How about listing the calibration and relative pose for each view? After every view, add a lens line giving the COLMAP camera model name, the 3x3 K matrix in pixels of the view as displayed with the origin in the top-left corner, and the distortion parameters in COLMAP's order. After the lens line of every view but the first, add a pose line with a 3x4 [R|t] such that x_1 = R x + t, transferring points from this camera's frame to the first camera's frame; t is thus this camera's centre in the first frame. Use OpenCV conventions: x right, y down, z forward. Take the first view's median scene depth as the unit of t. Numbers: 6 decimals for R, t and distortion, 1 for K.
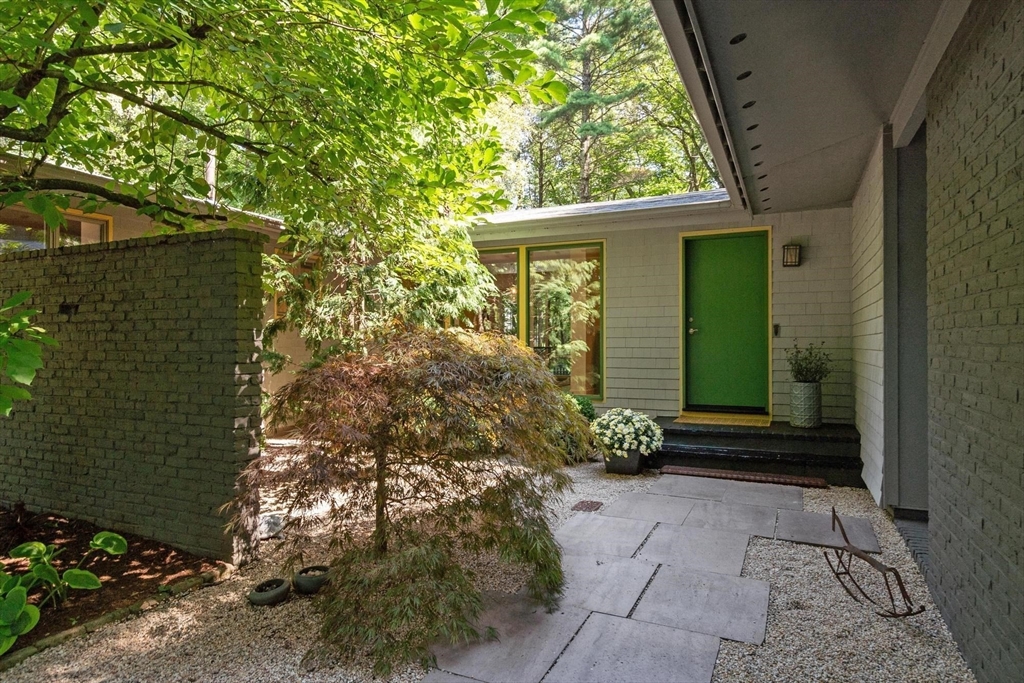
lens RADIAL K [[608.4, 0, 510.5], [0, 608.4, 342.4], [0, 0, 1]] dist [0.005830, -0.003290]
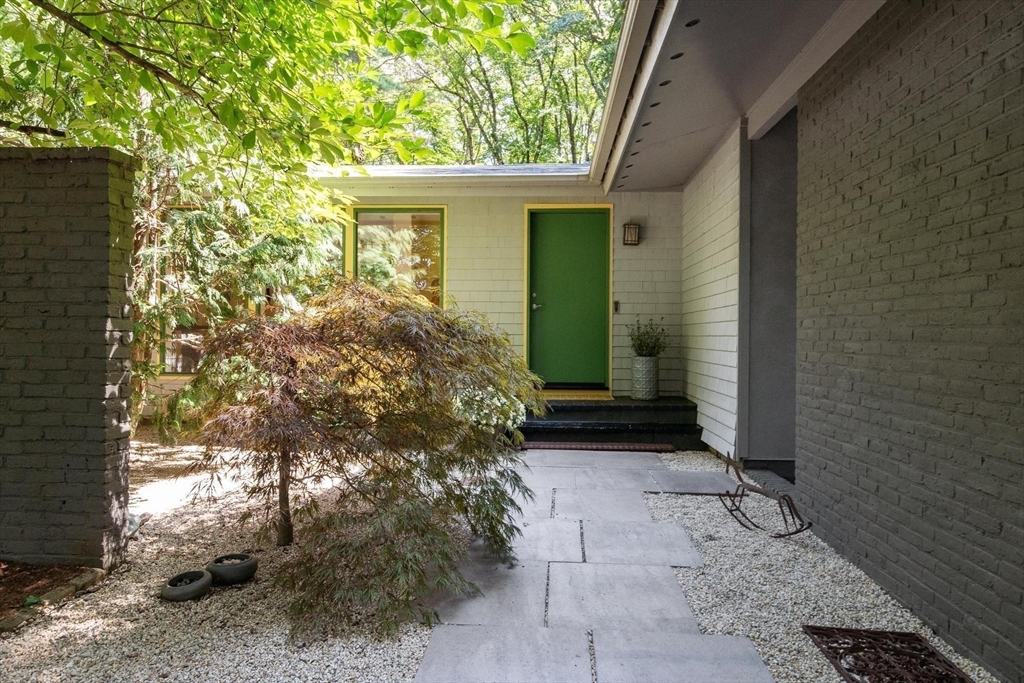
lens RADIAL K [[699.9, 0, 513.1], [0, 699.9, 341.3], [0, 0, 1]] dist [-0.001654, -0.002314]
pose [[0.929279, 0.005077, 0.369344, -0.286132], [-0.009297, 0.999910, 0.009647, 0.051048], [-0.369262, -0.012399, 0.929243, -0.046737]]
